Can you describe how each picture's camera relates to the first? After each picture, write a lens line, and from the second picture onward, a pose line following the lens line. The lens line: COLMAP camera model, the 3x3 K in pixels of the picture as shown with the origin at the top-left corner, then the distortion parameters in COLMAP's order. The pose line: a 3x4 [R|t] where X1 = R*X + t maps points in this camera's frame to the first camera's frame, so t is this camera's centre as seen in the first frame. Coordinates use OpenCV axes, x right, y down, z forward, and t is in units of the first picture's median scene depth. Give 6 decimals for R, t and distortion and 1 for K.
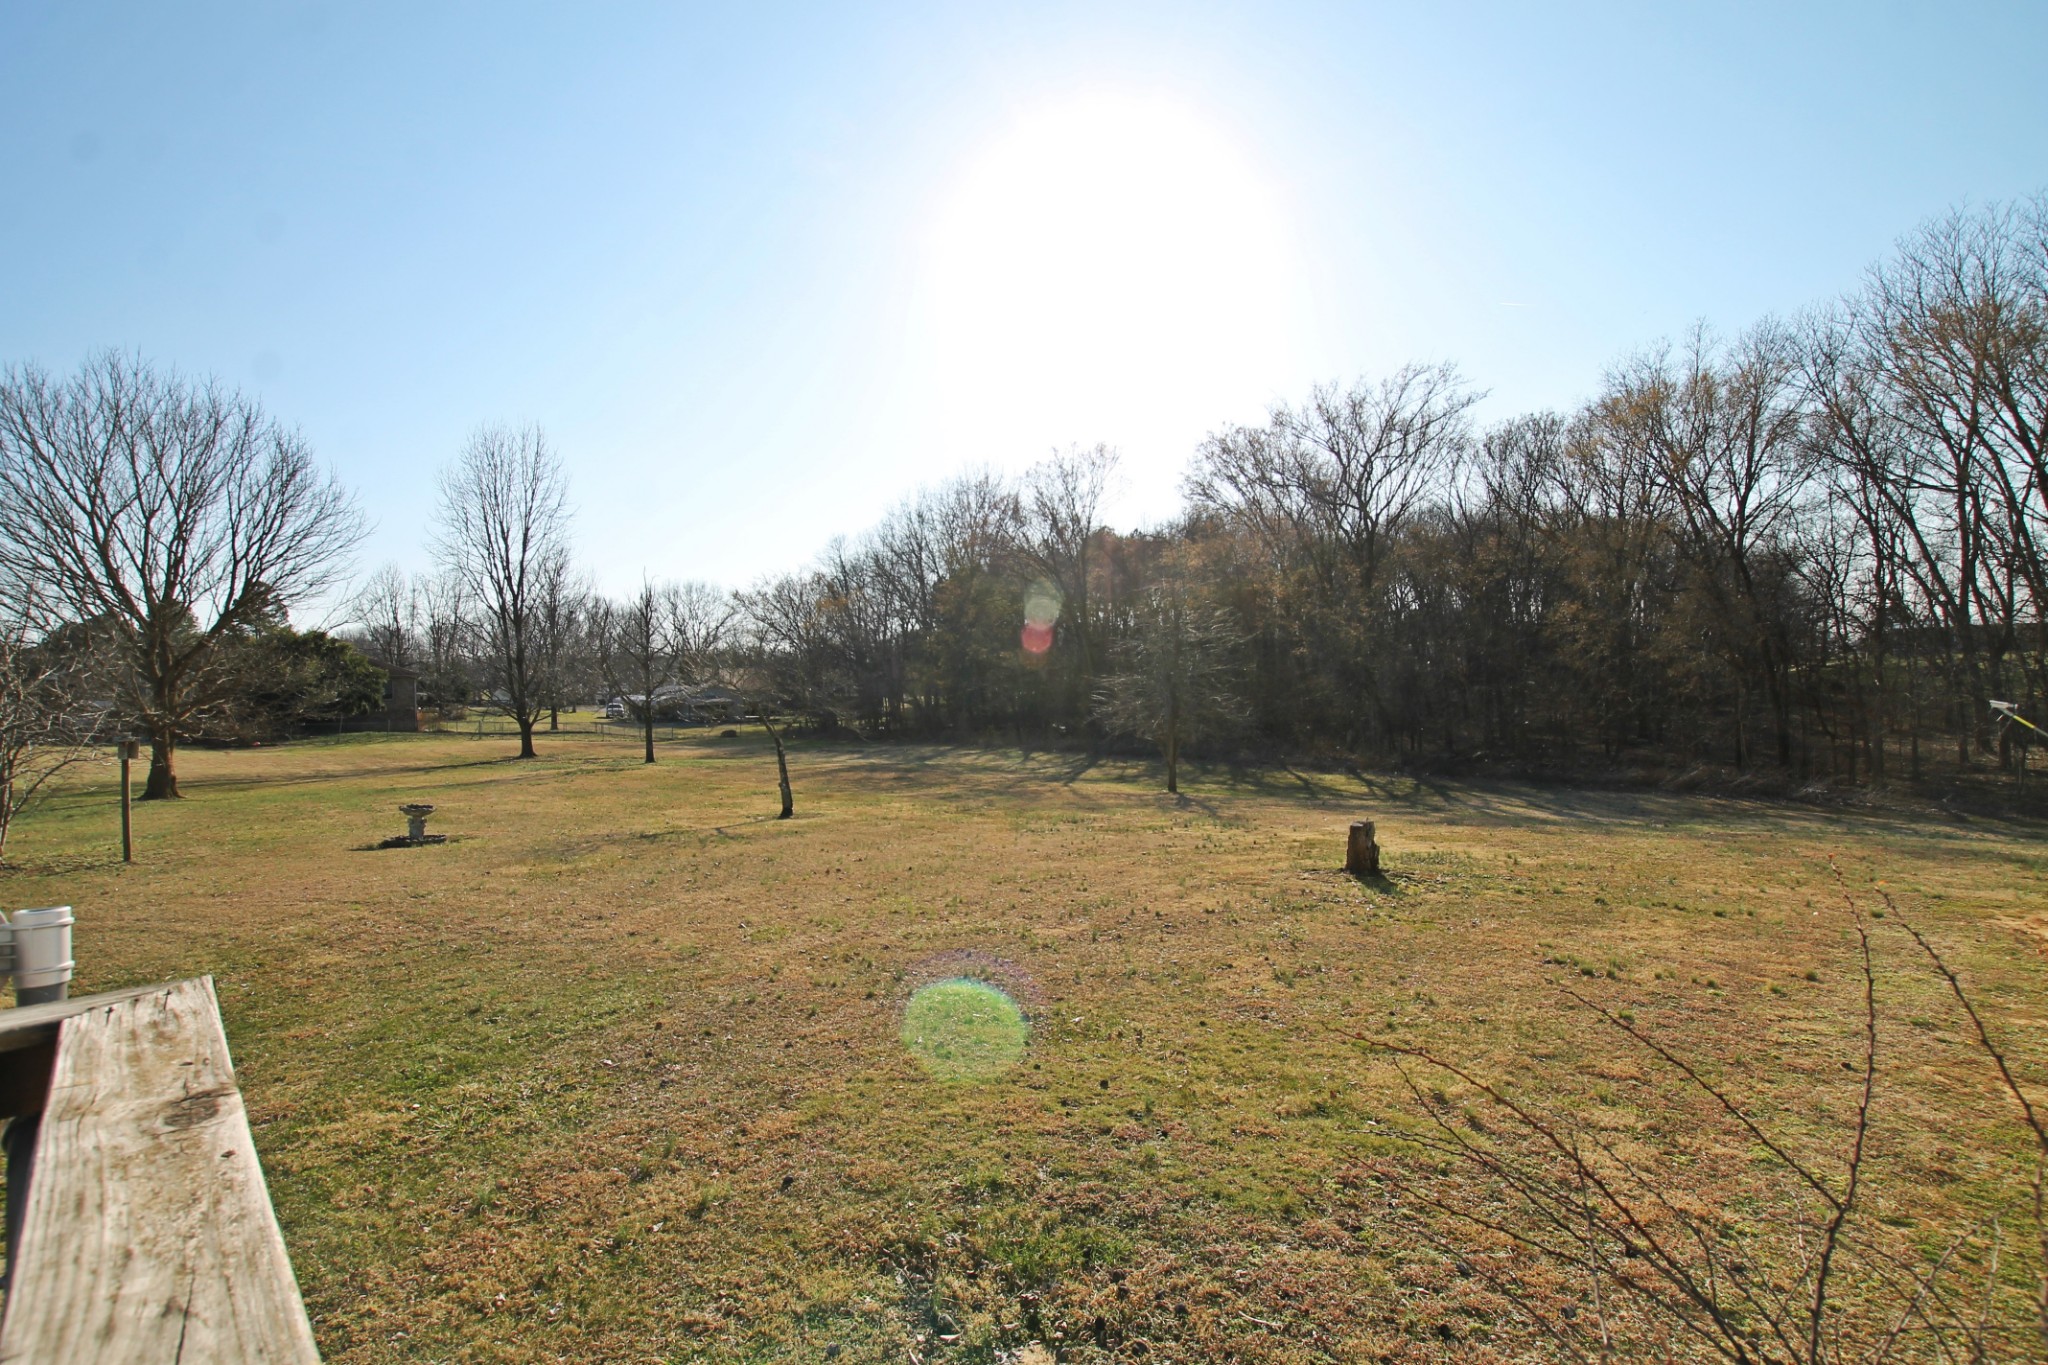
lens RADIAL K [[950.2, 0, 1020.8], [0, 950.2, 685.1], [0, 0, 1]] dist [-0.031297, 0.002859]
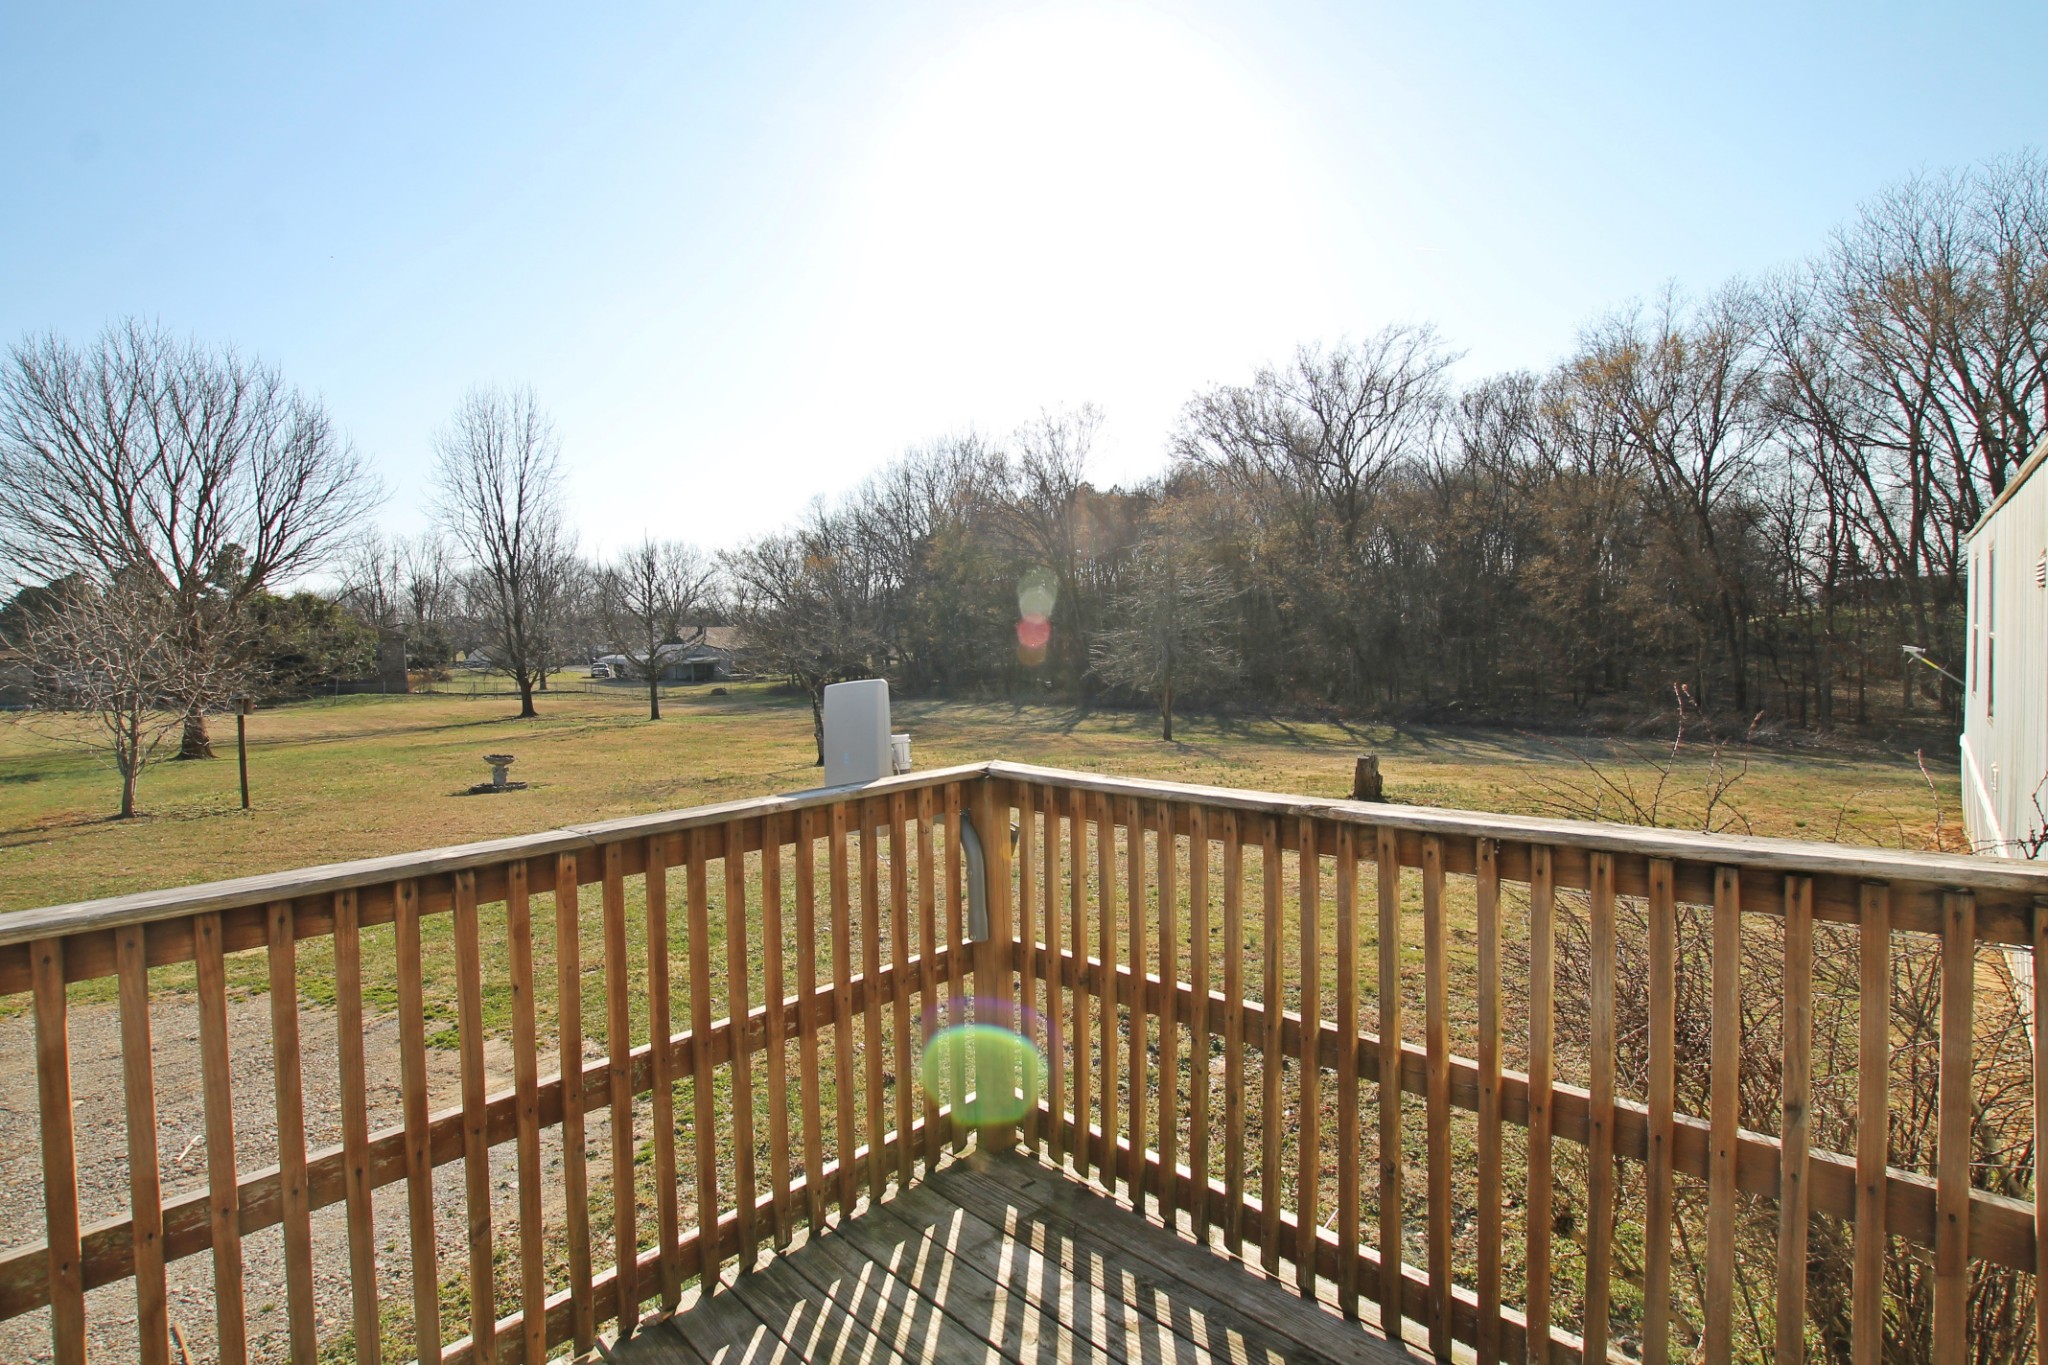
lens RADIAL K [[950.2, 0, 1020.5], [0, 950.2, 682.4], [0, 0, 1]] dist [-0.031297, 0.002859]
pose [[0.999632, -0.009784, 0.025284, -0.018252], [0.008682, 0.999023, 0.043332, 0.000564], [-0.025683, -0.043096, 0.998741, -0.027494]]
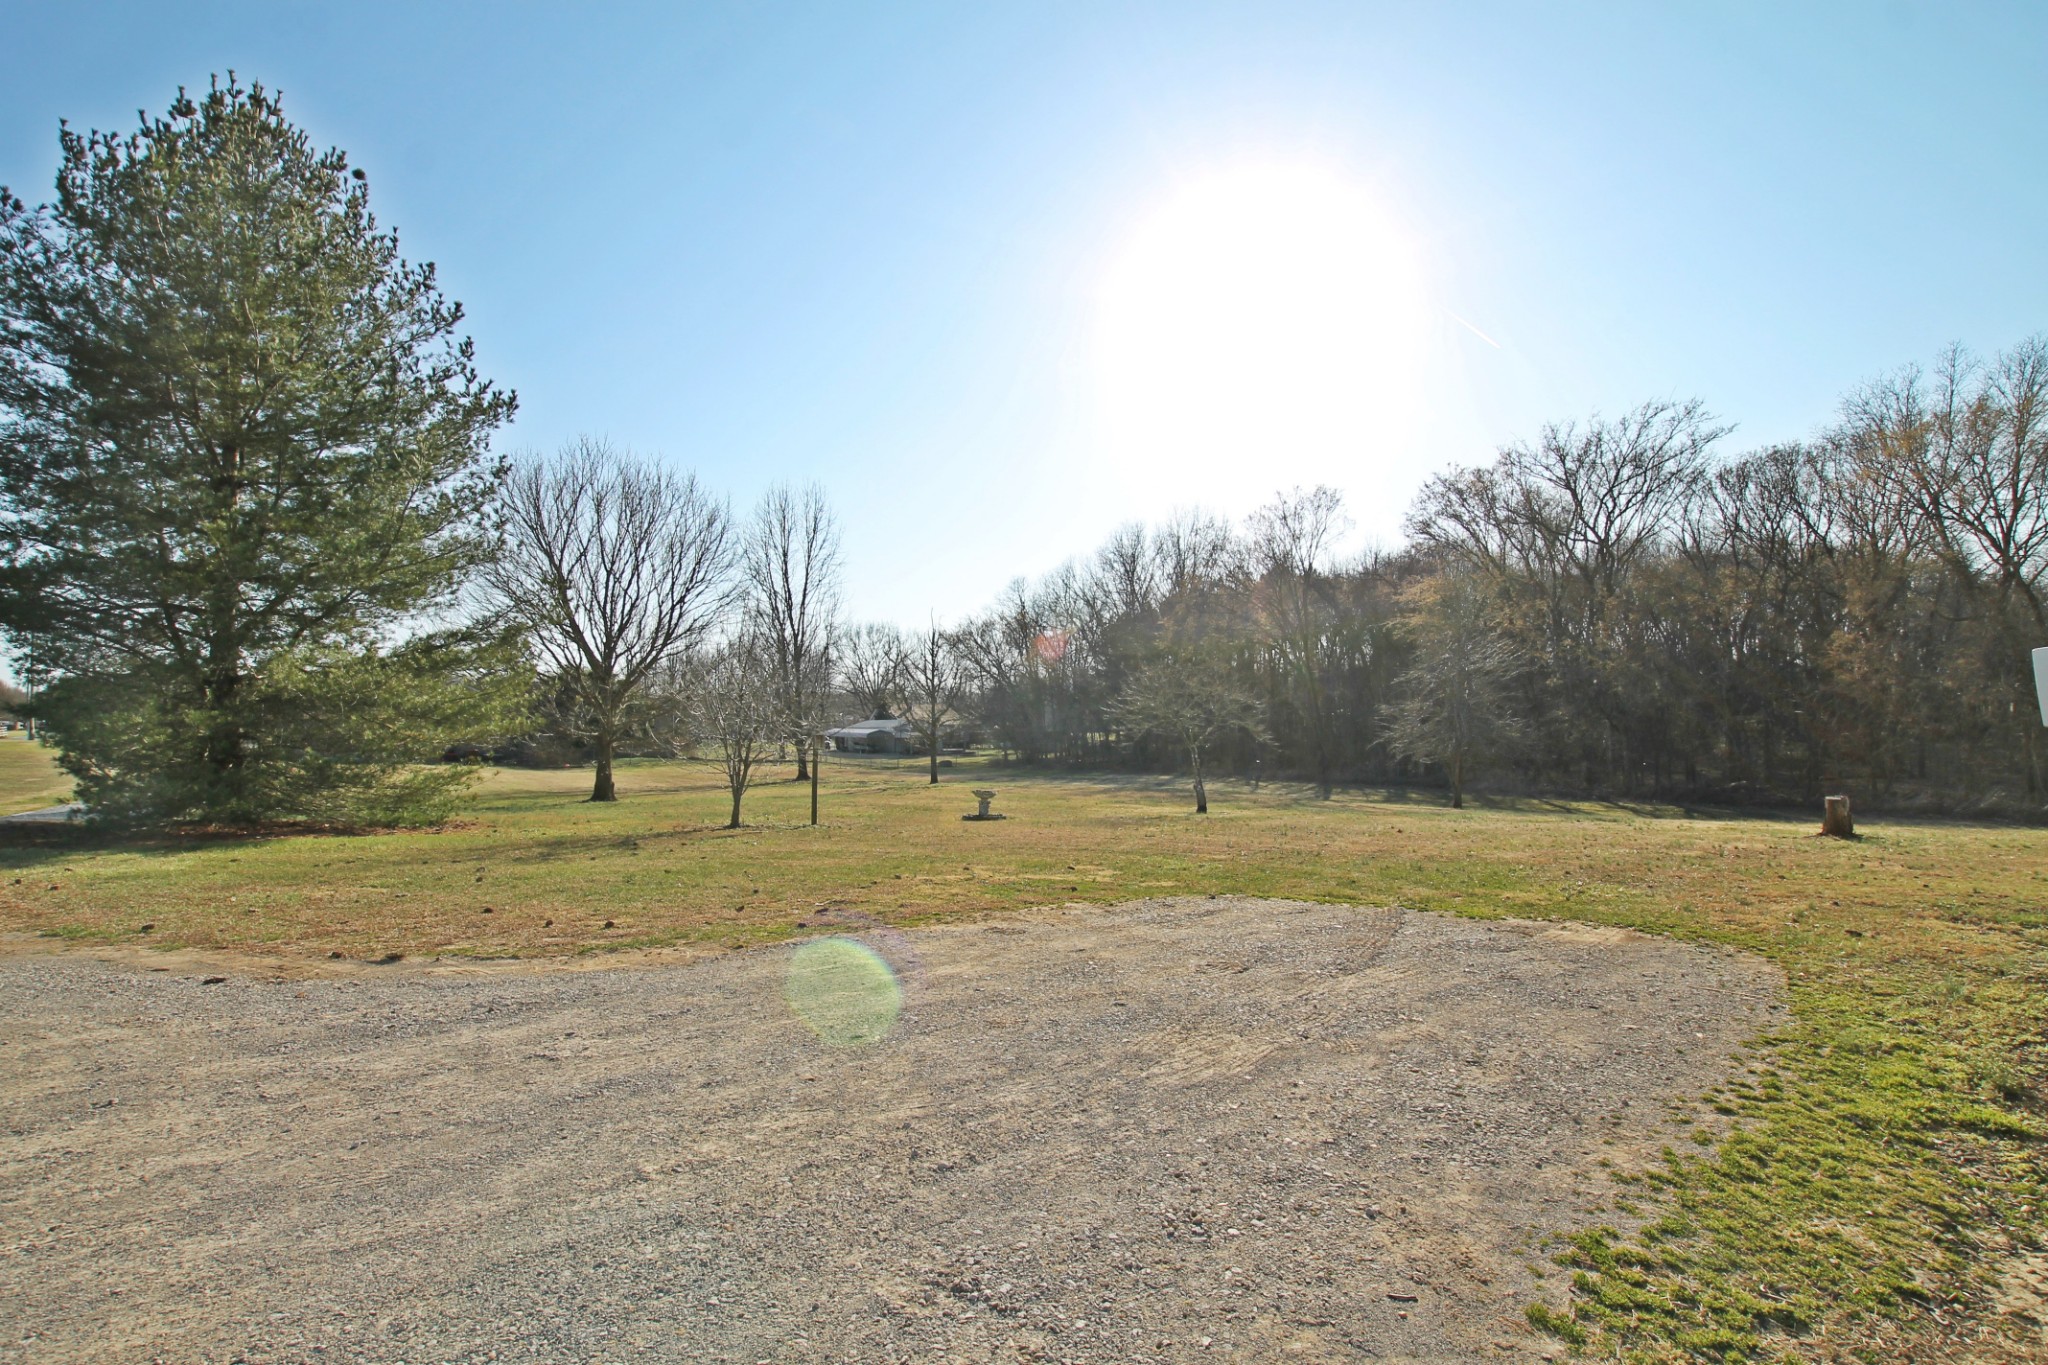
lens RADIAL K [[950.2, 0, 1027.5], [0, 950.2, 694.4], [0, 0, 1]] dist [-0.031297, 0.002859]
pose [[0.990966, -0.000590, -0.134114, -0.110925], [-0.003651, 0.999501, -0.031371, 0.009981], [0.134066, 0.031577, 0.990469, -0.080301]]
